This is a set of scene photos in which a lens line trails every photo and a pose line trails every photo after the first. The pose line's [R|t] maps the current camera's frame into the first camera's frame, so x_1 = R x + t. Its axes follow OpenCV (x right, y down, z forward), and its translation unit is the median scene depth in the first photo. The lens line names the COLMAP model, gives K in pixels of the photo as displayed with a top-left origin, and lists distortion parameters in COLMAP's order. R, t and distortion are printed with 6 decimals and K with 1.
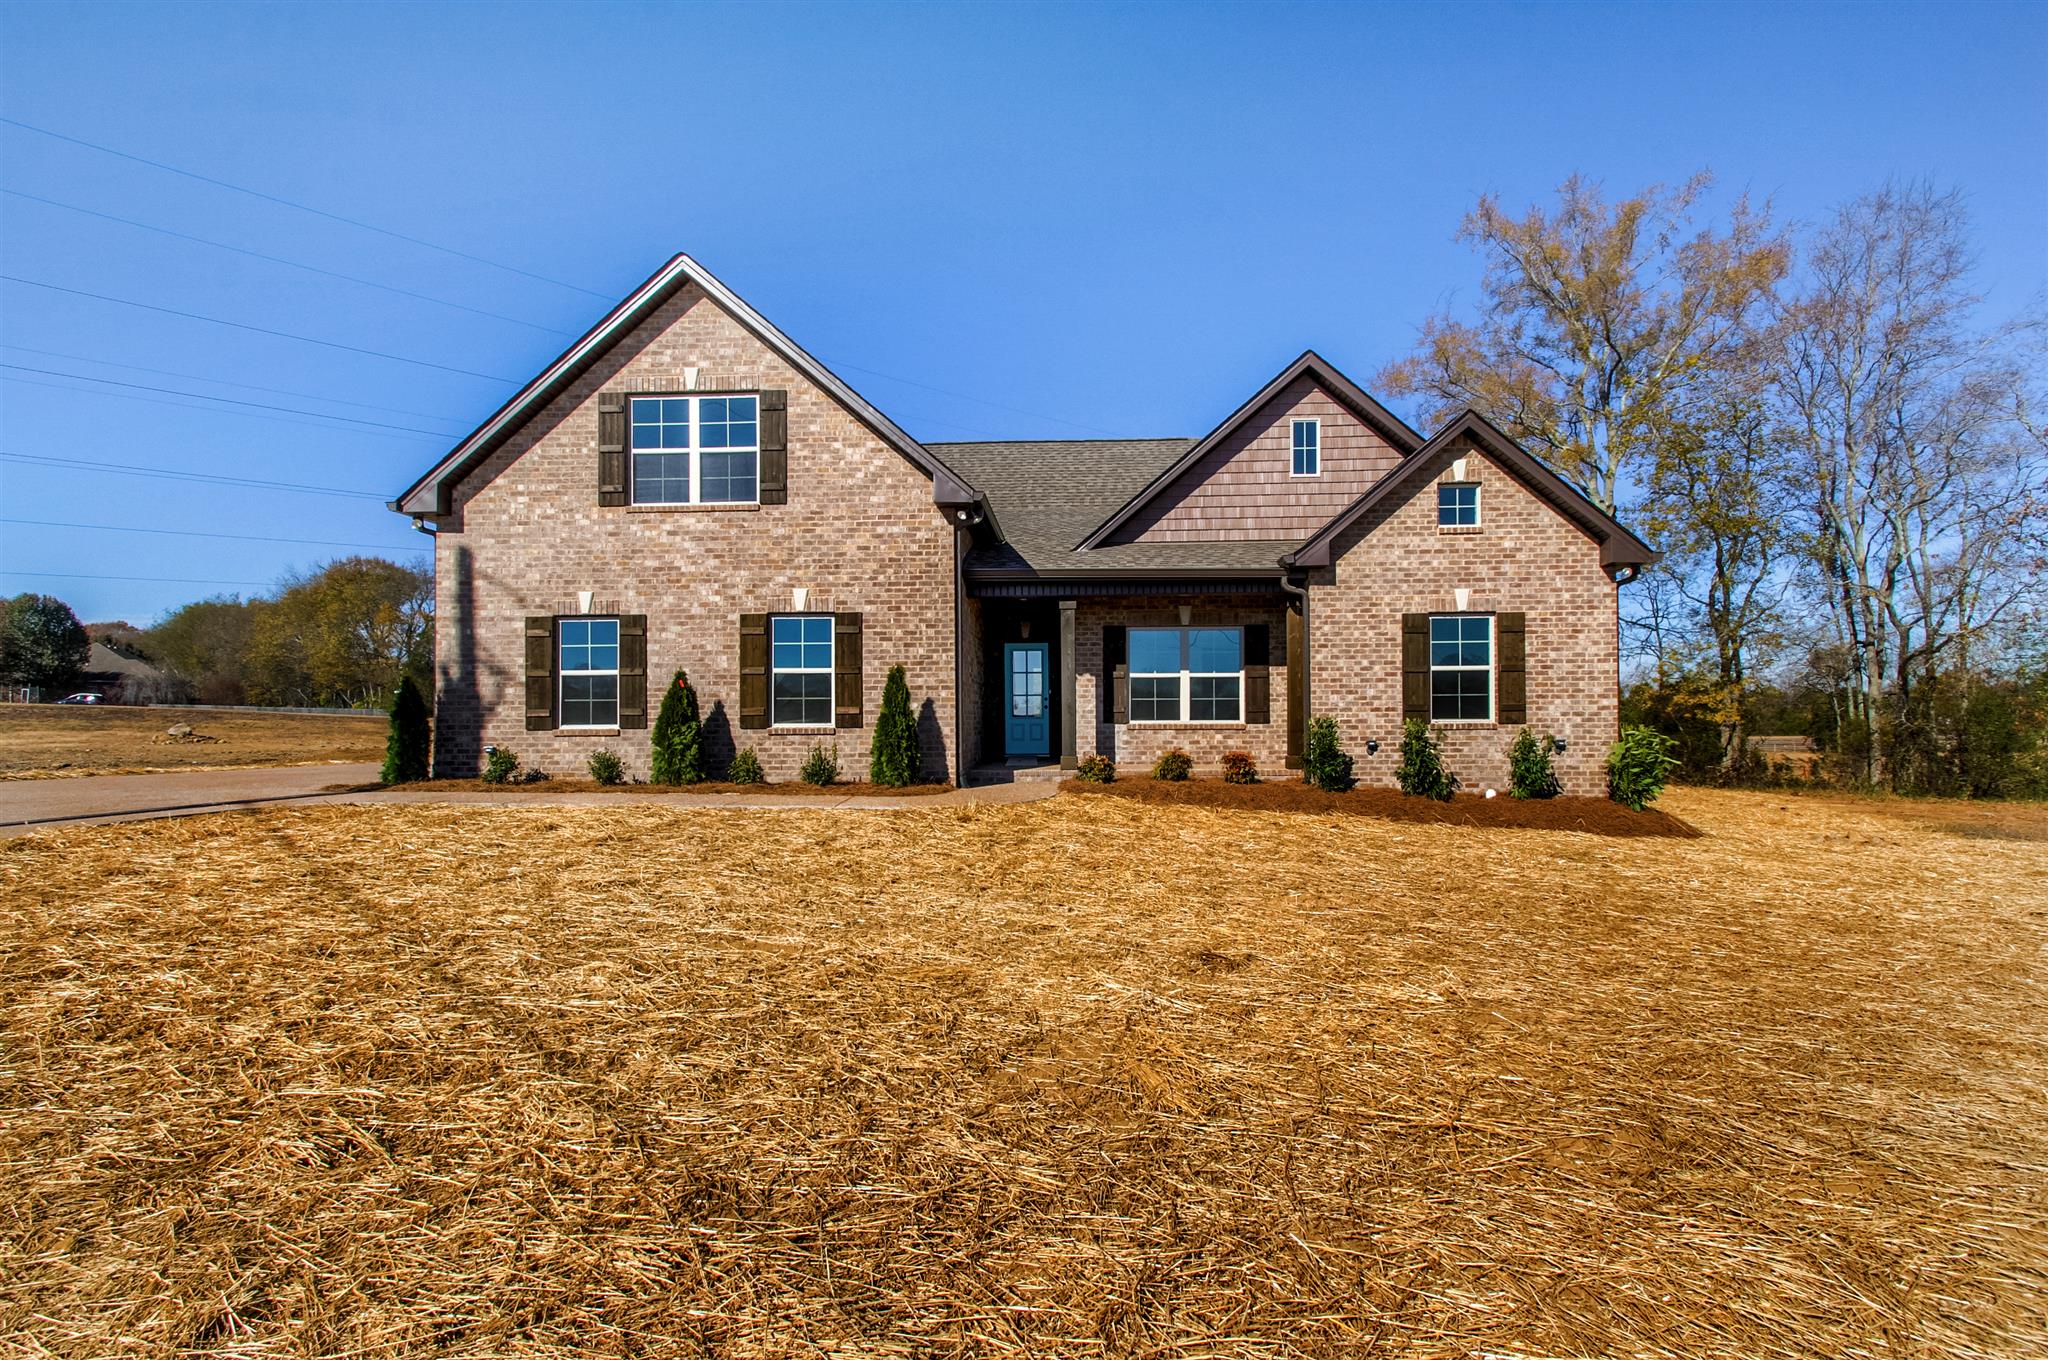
lens RADIAL K [[1015.9, 0, 1024.0], [0, 1015.9, 680.0], [0, 0, 1]] dist [0.017145, -0.000222]
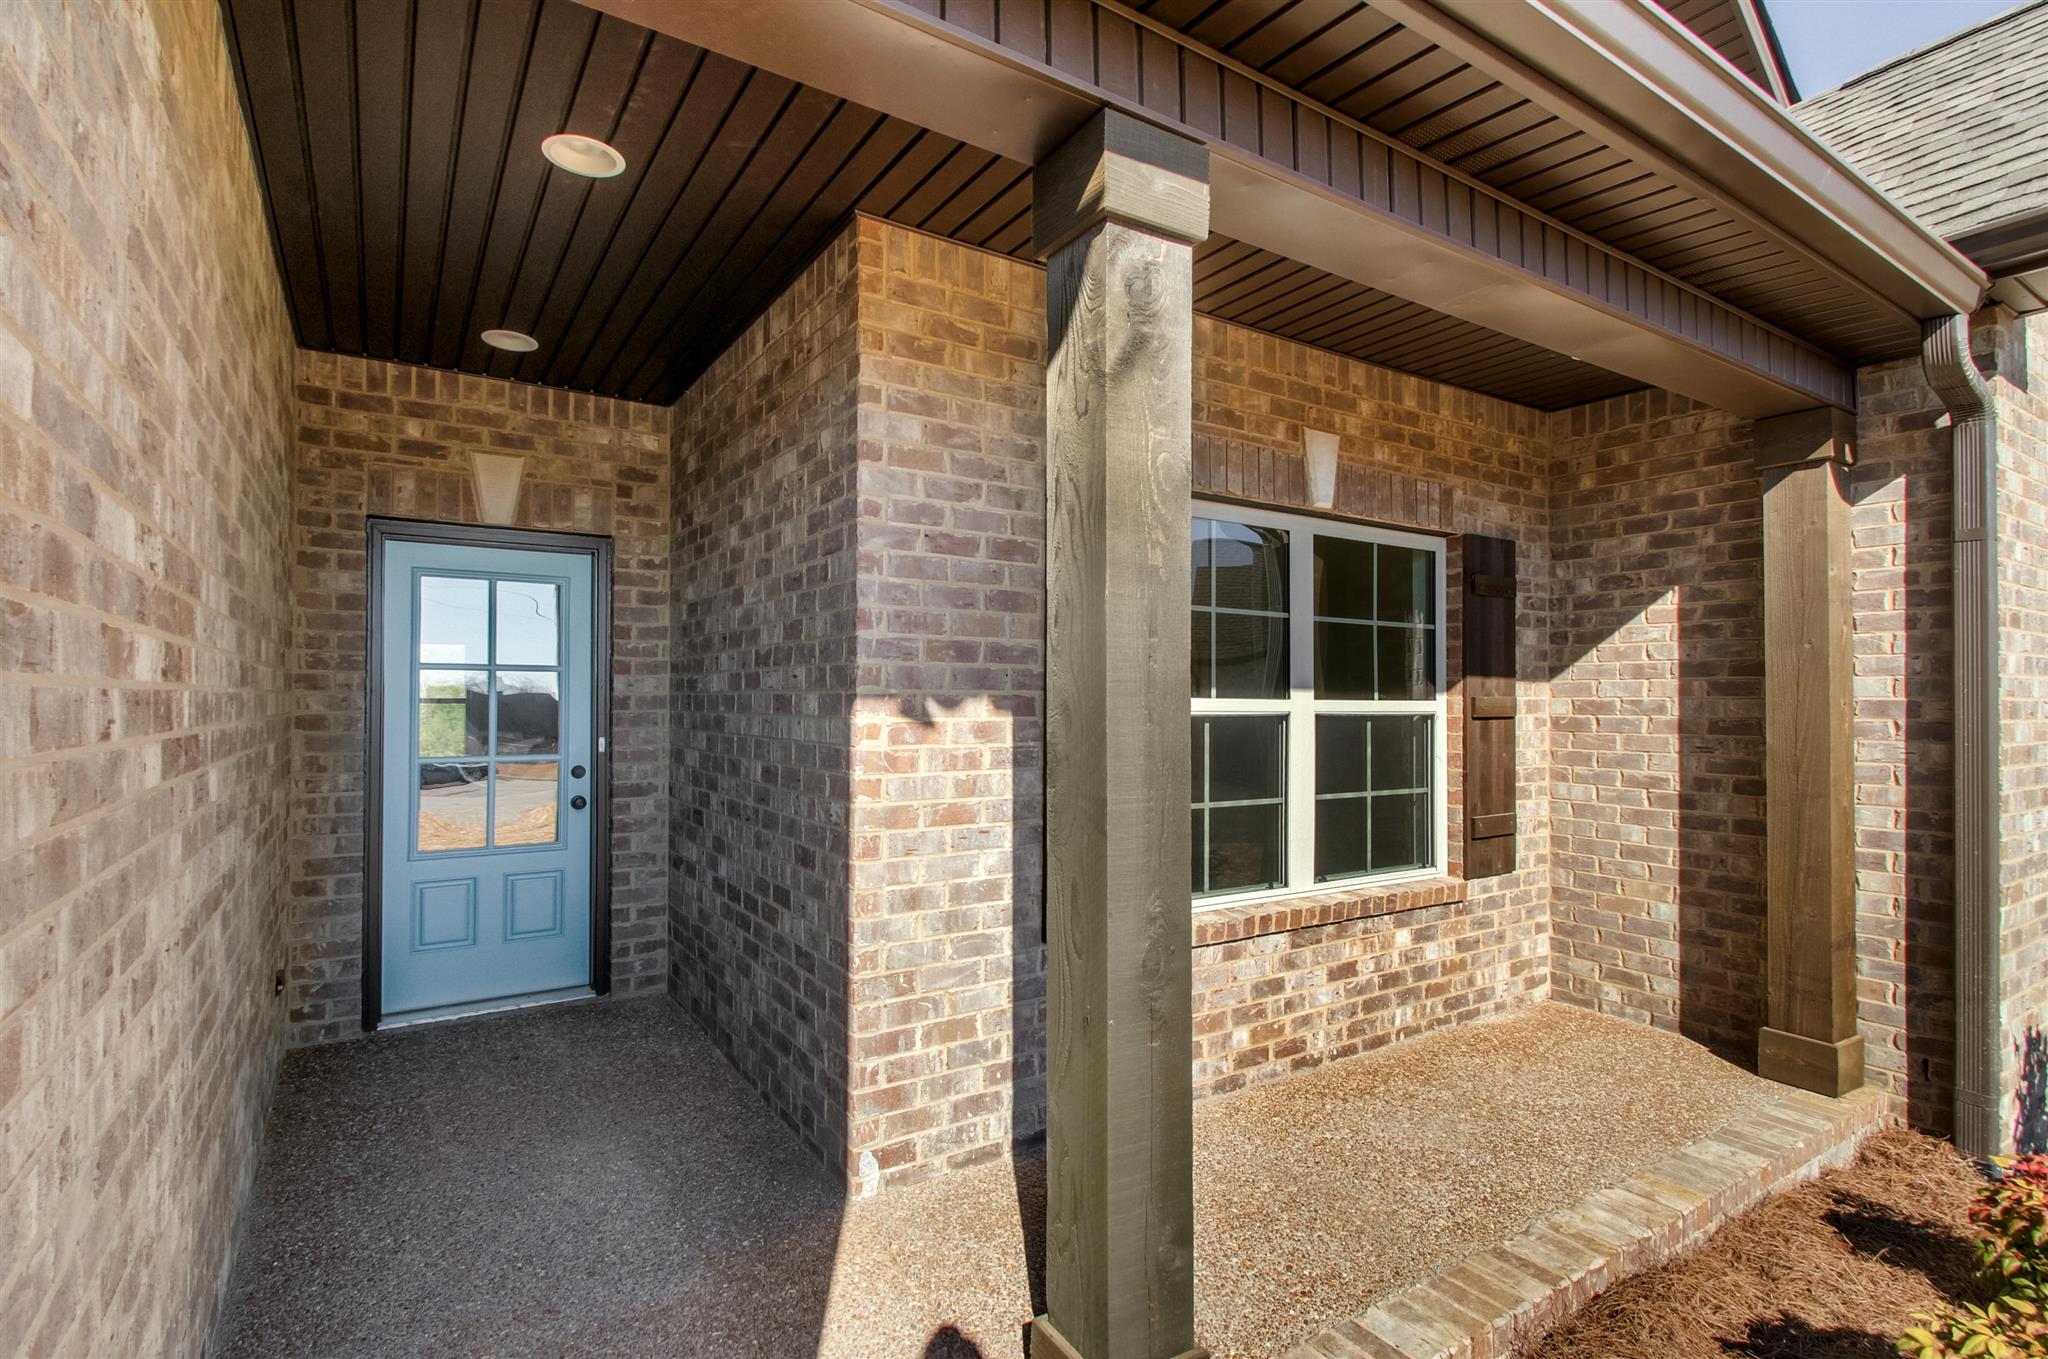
lens RADIAL K [[1015.9, 0, 1024.0], [0, 1015.9, 679.5], [0, 0, 1]] dist [0.017145, -0.000222]
pose [[0.797998, 0.014193, 0.602493, -0.051277], [-0.028573, 0.999489, 0.014300, -0.013126], [-0.601983, -0.028627, 0.797996, 0.842563]]
